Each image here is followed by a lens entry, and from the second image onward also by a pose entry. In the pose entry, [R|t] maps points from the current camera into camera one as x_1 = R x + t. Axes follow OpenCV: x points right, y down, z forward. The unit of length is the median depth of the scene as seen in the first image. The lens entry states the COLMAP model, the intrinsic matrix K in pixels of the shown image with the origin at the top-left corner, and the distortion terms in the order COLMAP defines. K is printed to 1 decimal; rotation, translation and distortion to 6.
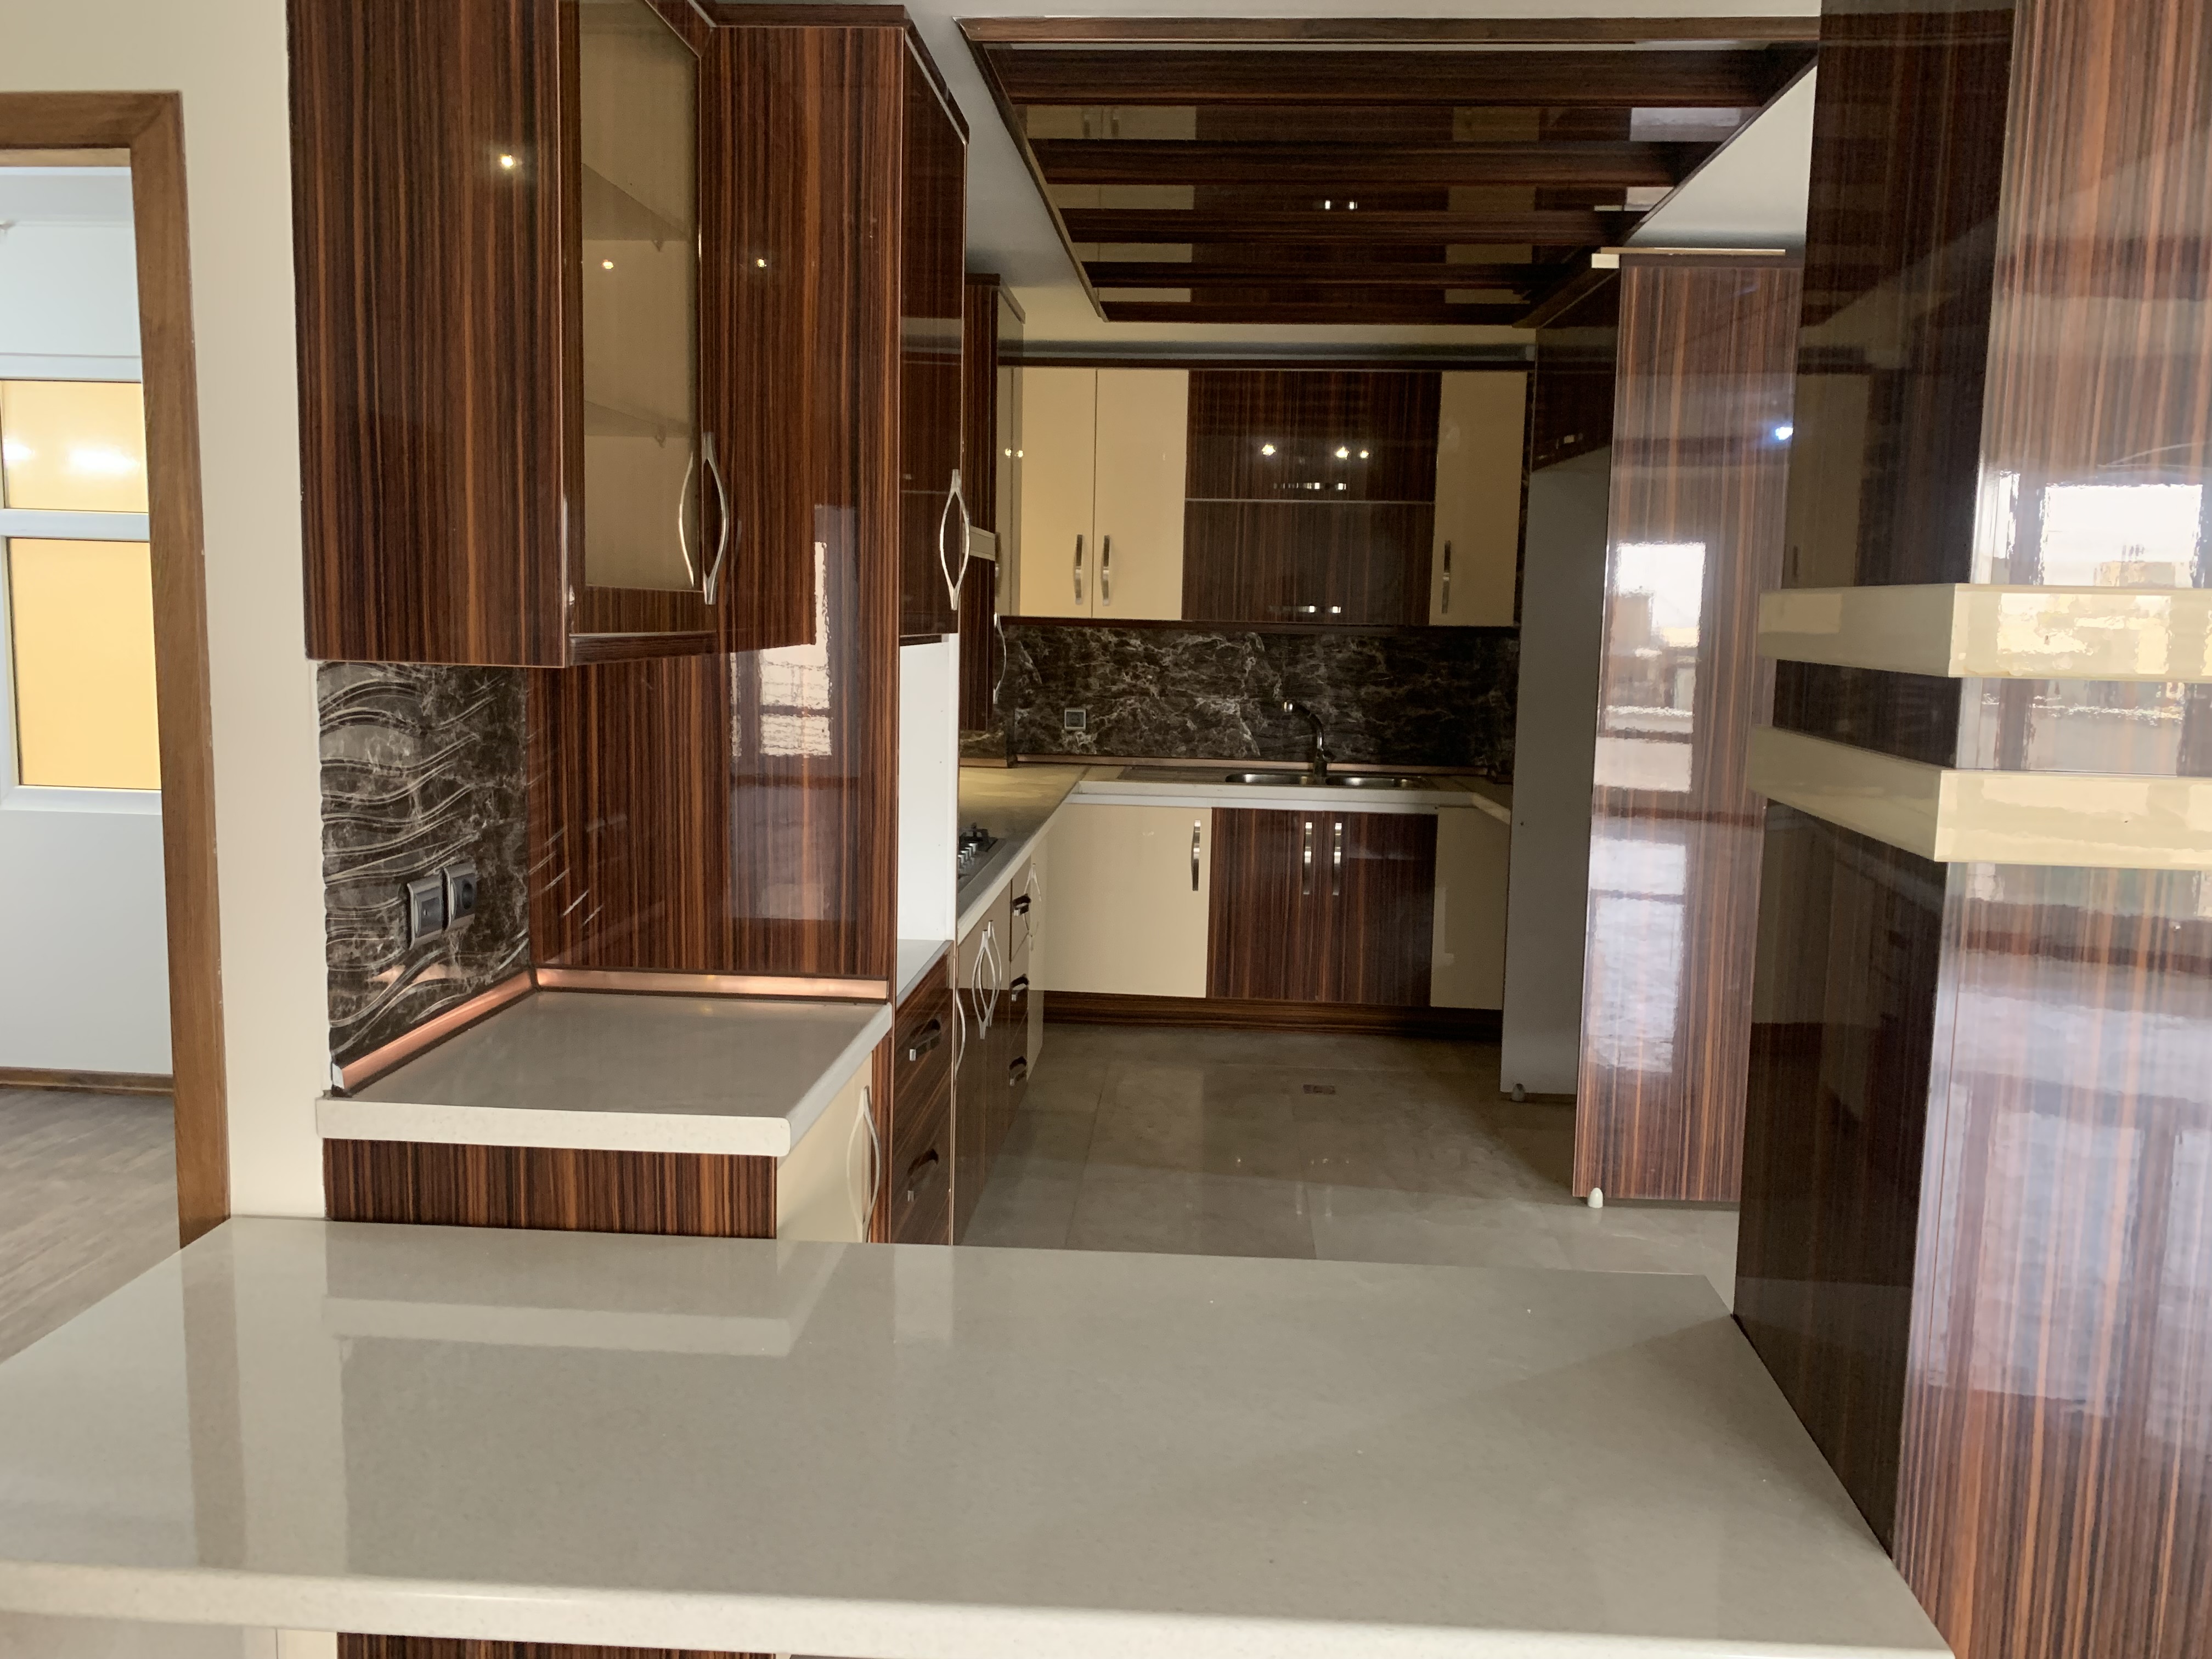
lens RADIAL K [[1700.4, 0, 1101.6], [0, 1700.4, 802.9], [0, 0, 1]] dist [0.001269, 0.000936]
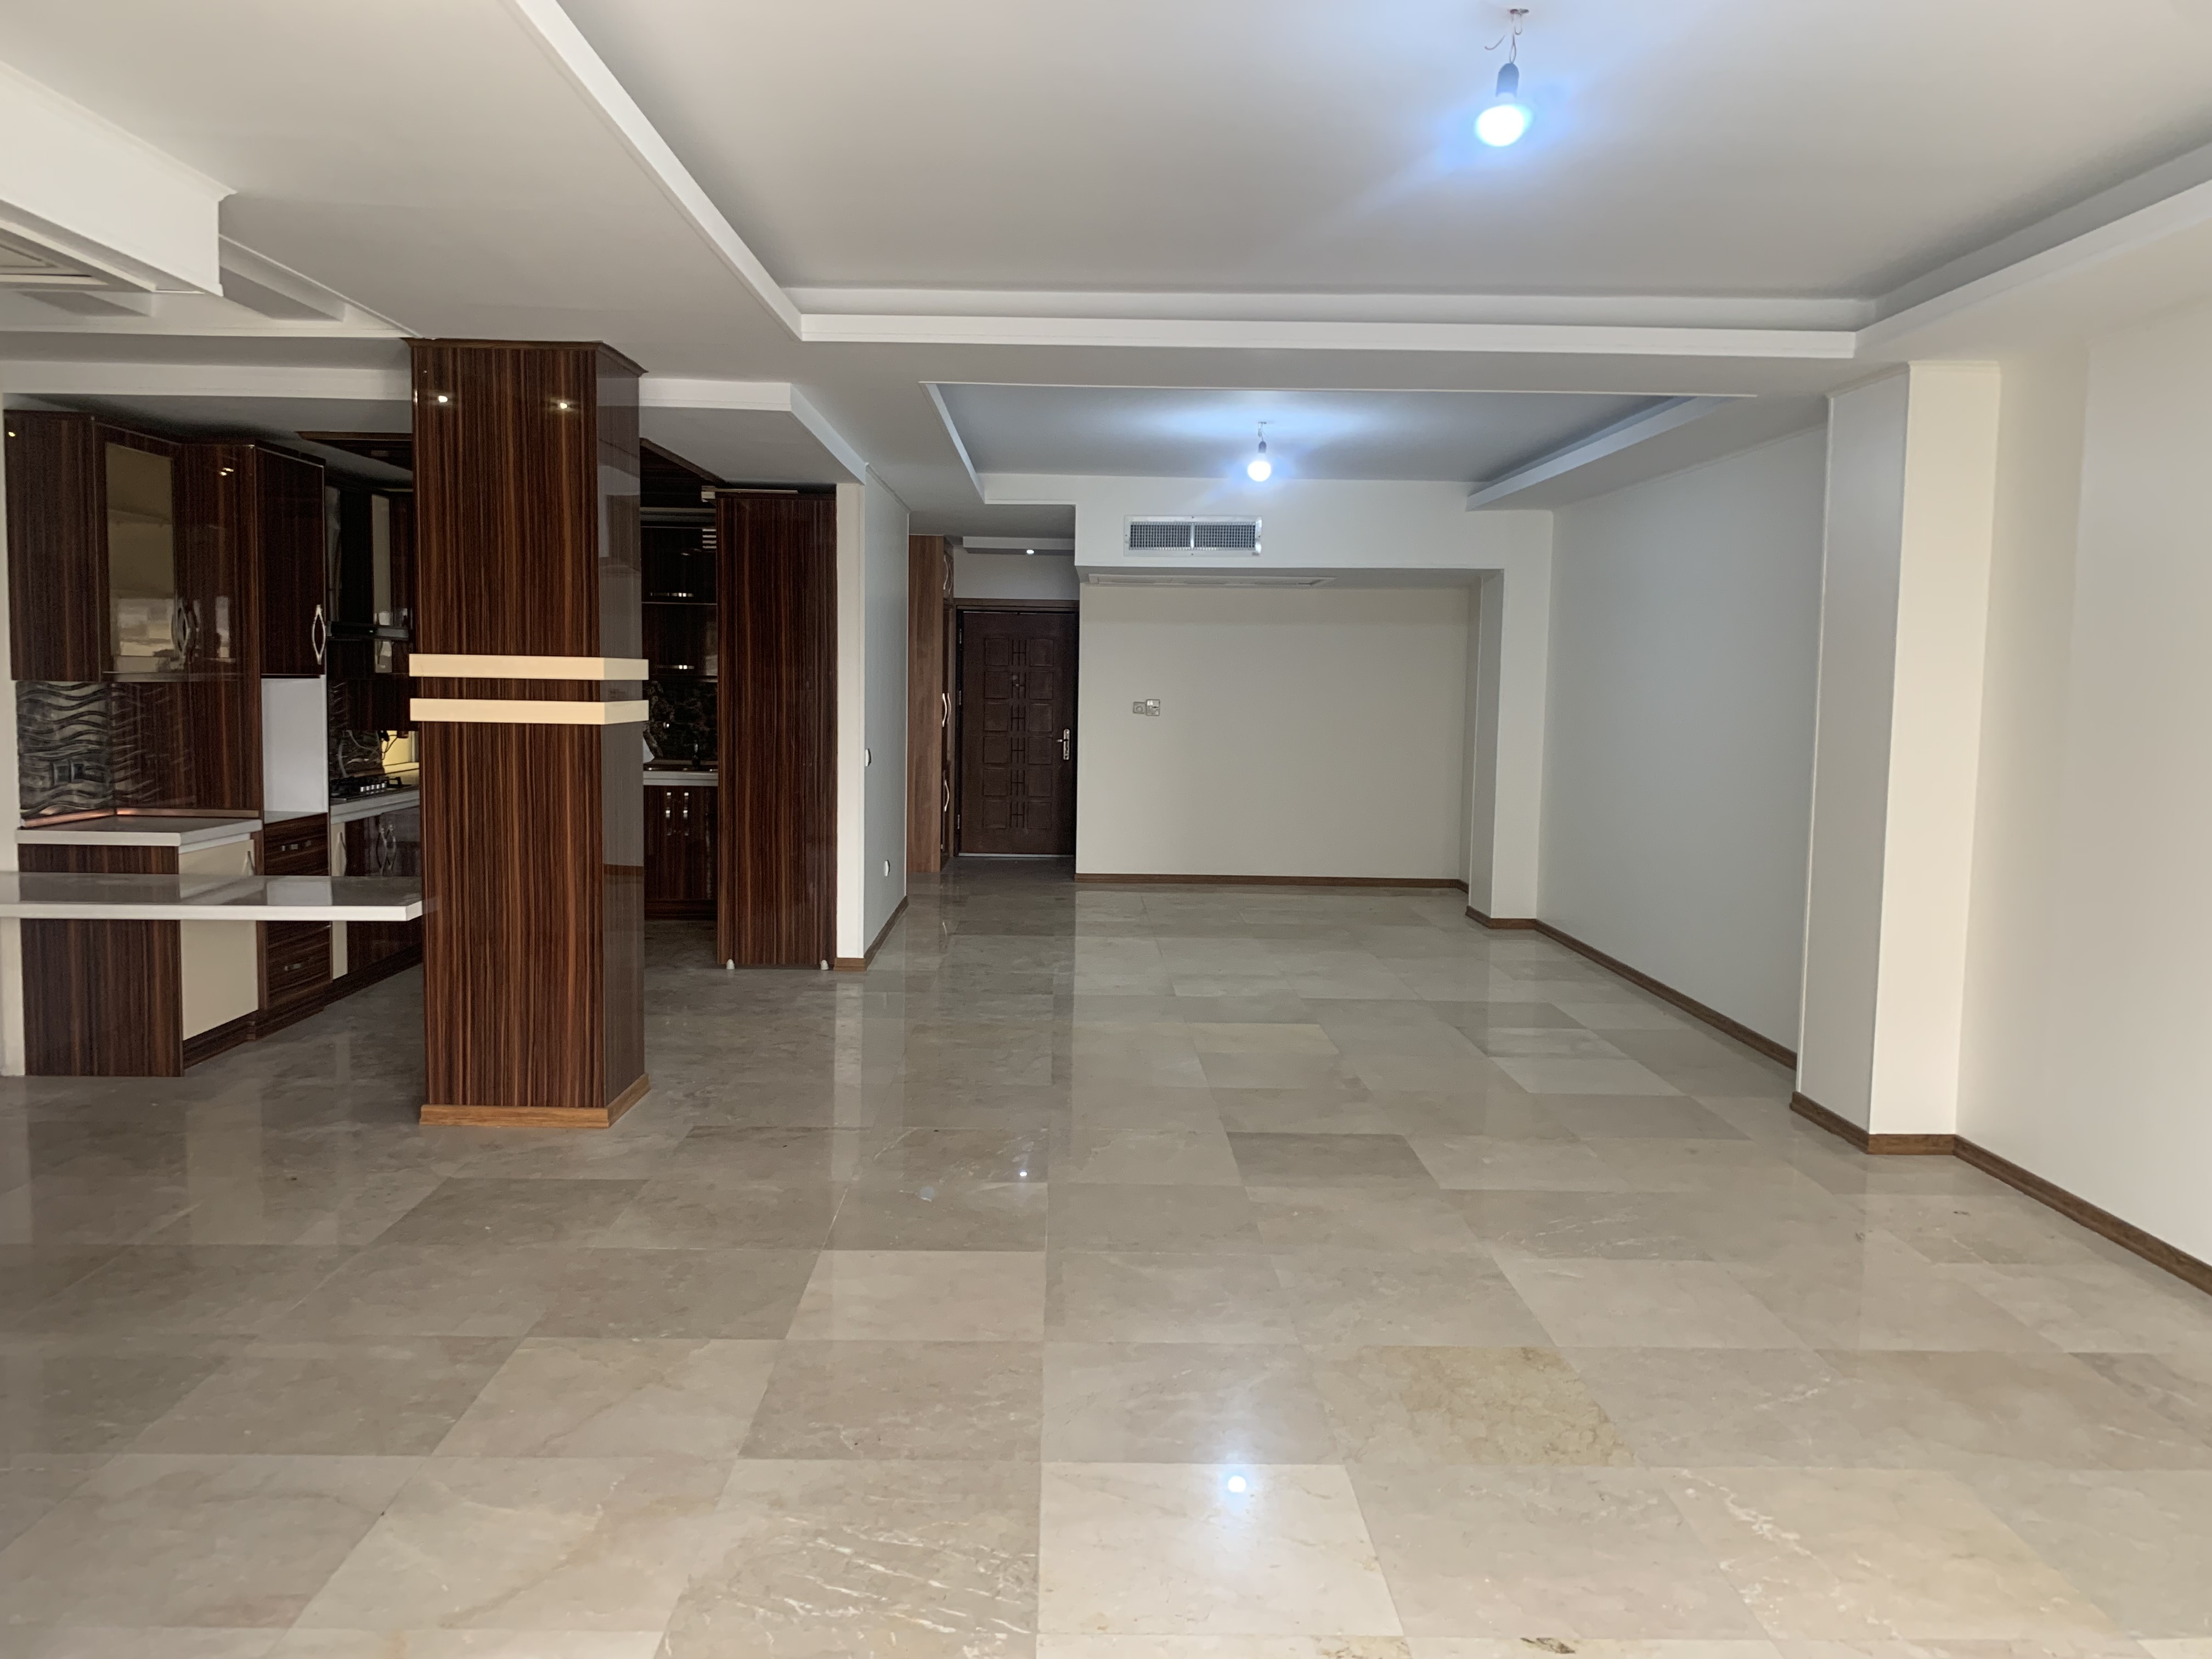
lens RADIAL K [[1700.4, 0, 1101.6], [0, 1700.4, 802.9], [0, 0, 1]] dist [0.001269, 0.000936]
pose [[0.995730, -0.012908, 0.091409, 0.675881], [0.016514, 0.999110, -0.038811, 0.162255], [-0.090827, 0.040155, 0.995057, -1.243246]]
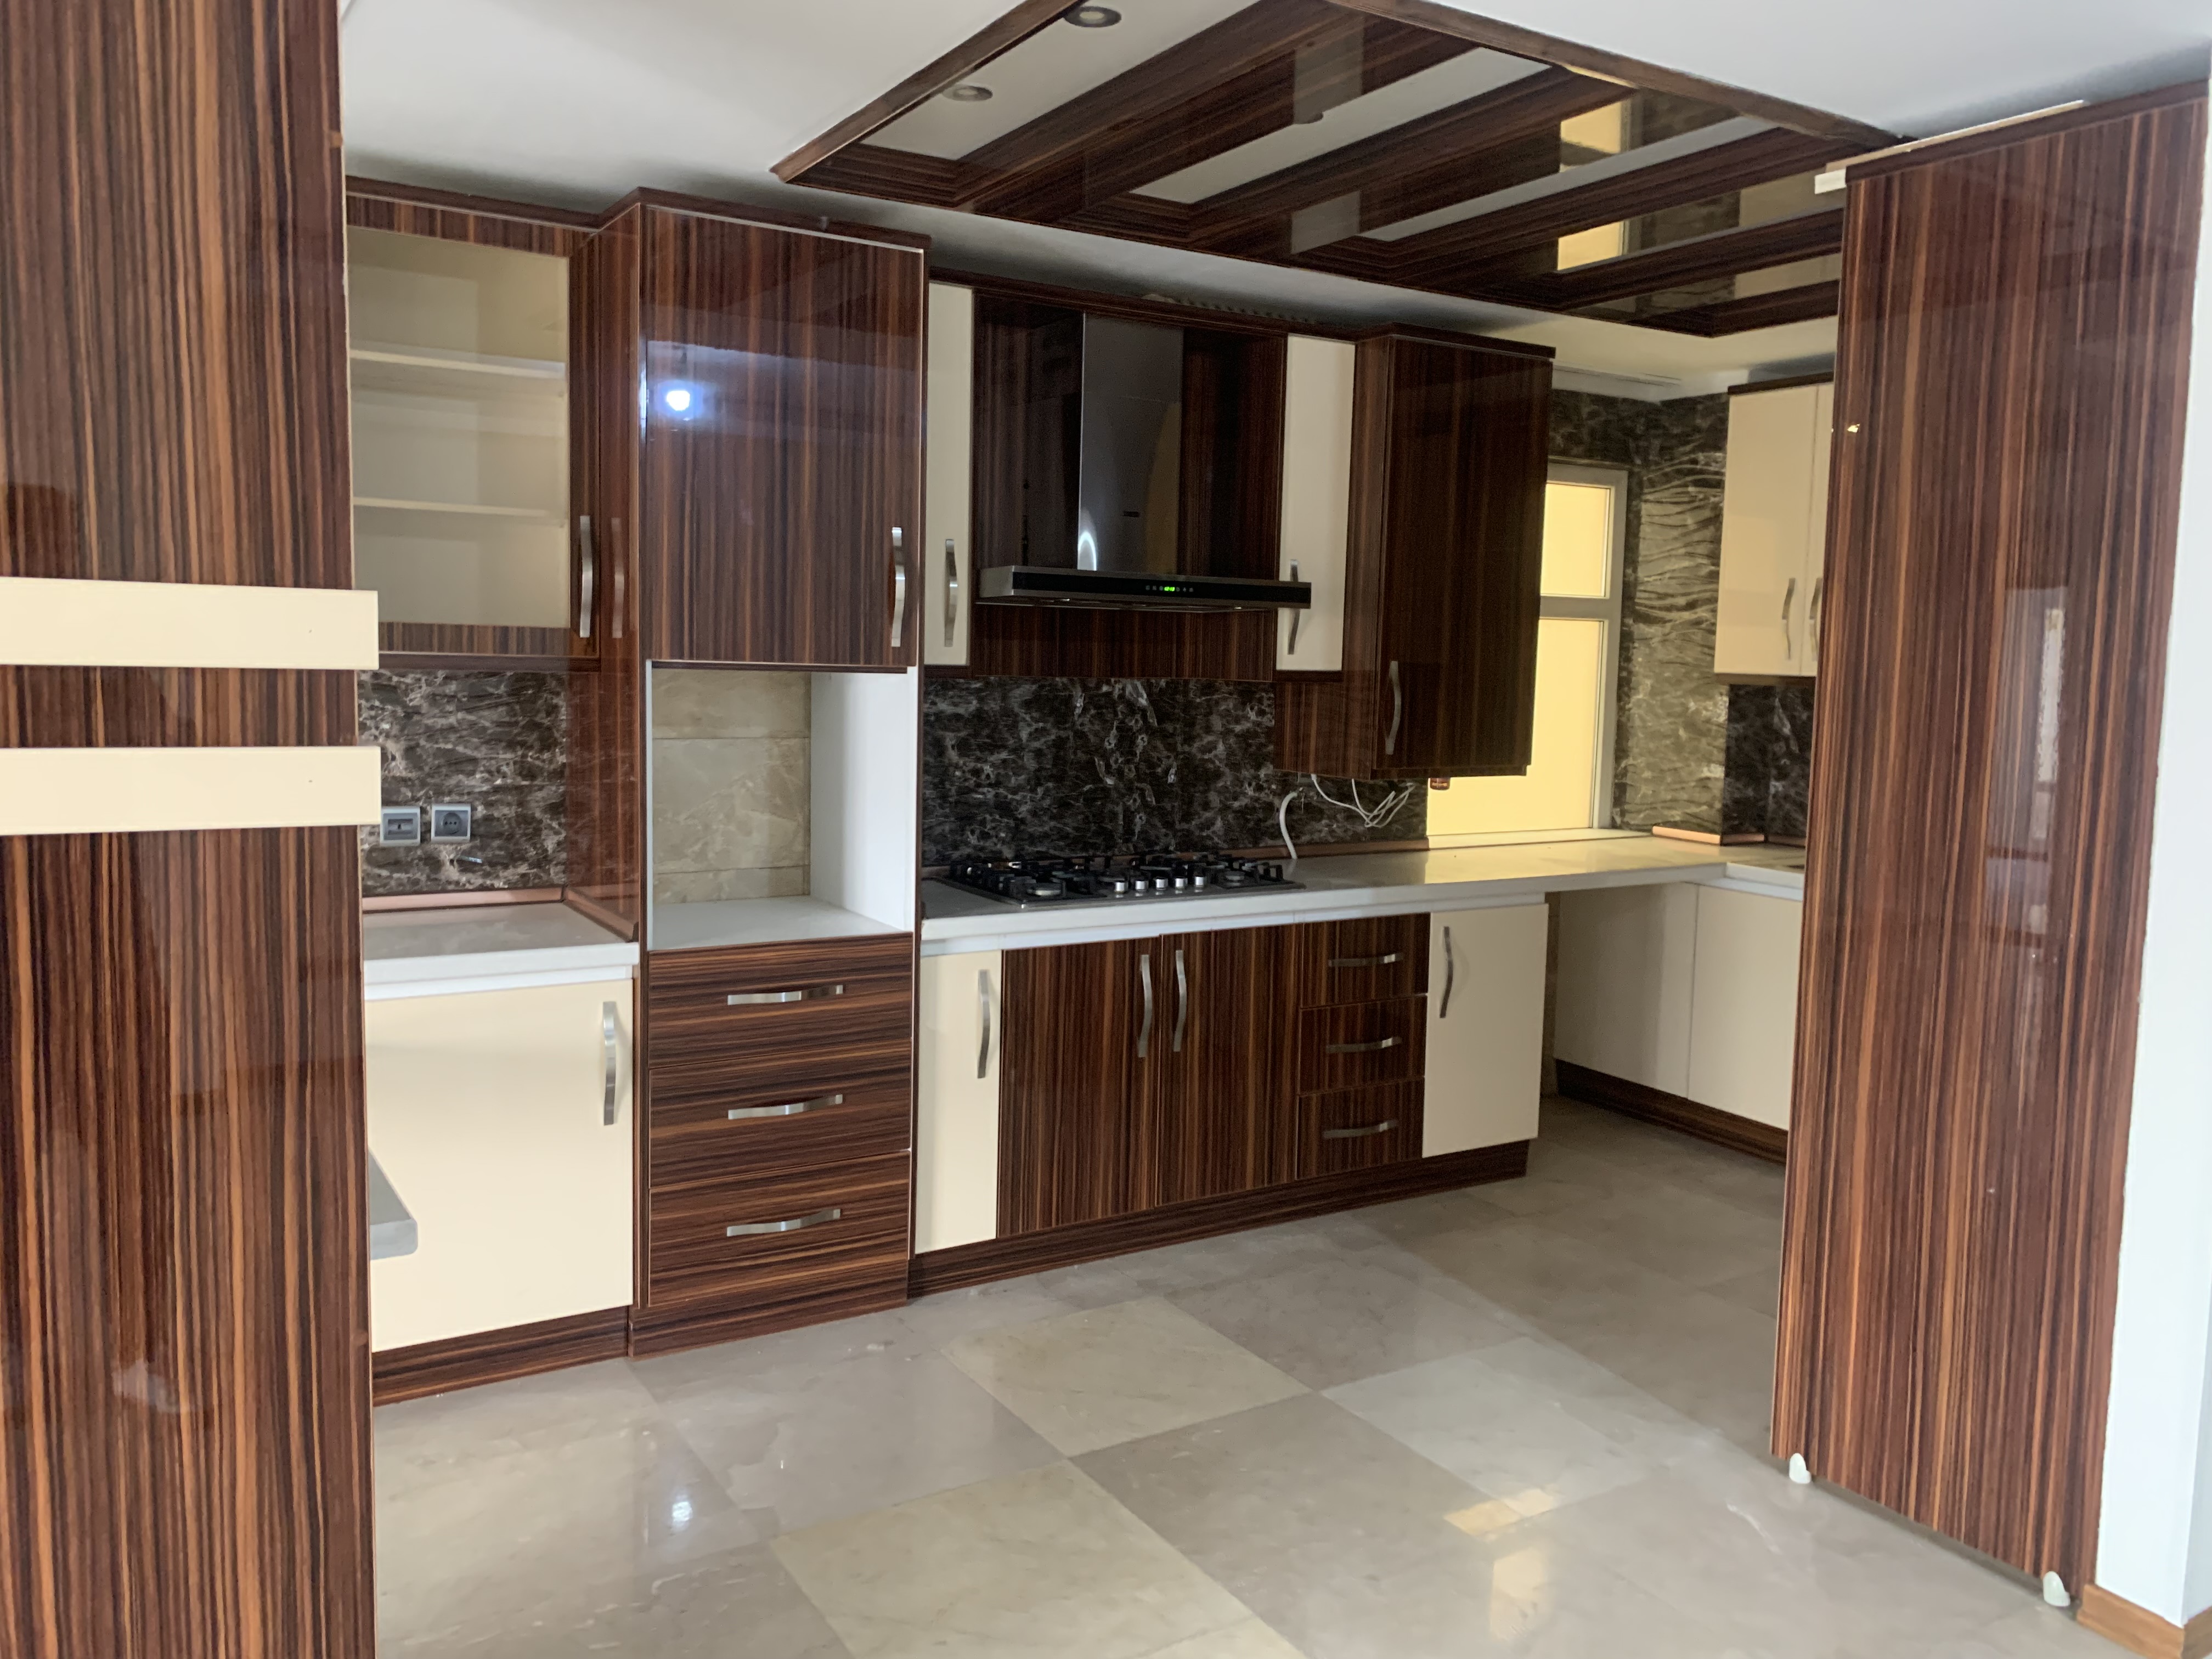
lens RADIAL K [[1700.4, 0, 1101.6], [0, 1700.4, 802.9], [0, 0, 1]] dist [0.001269, 0.000936]
pose [[0.584911, 0.065044, -0.808485, 0.852601], [-0.104133, 0.994552, 0.004677, -0.024010], [0.804385, 0.081455, 0.588498, 0.399197]]
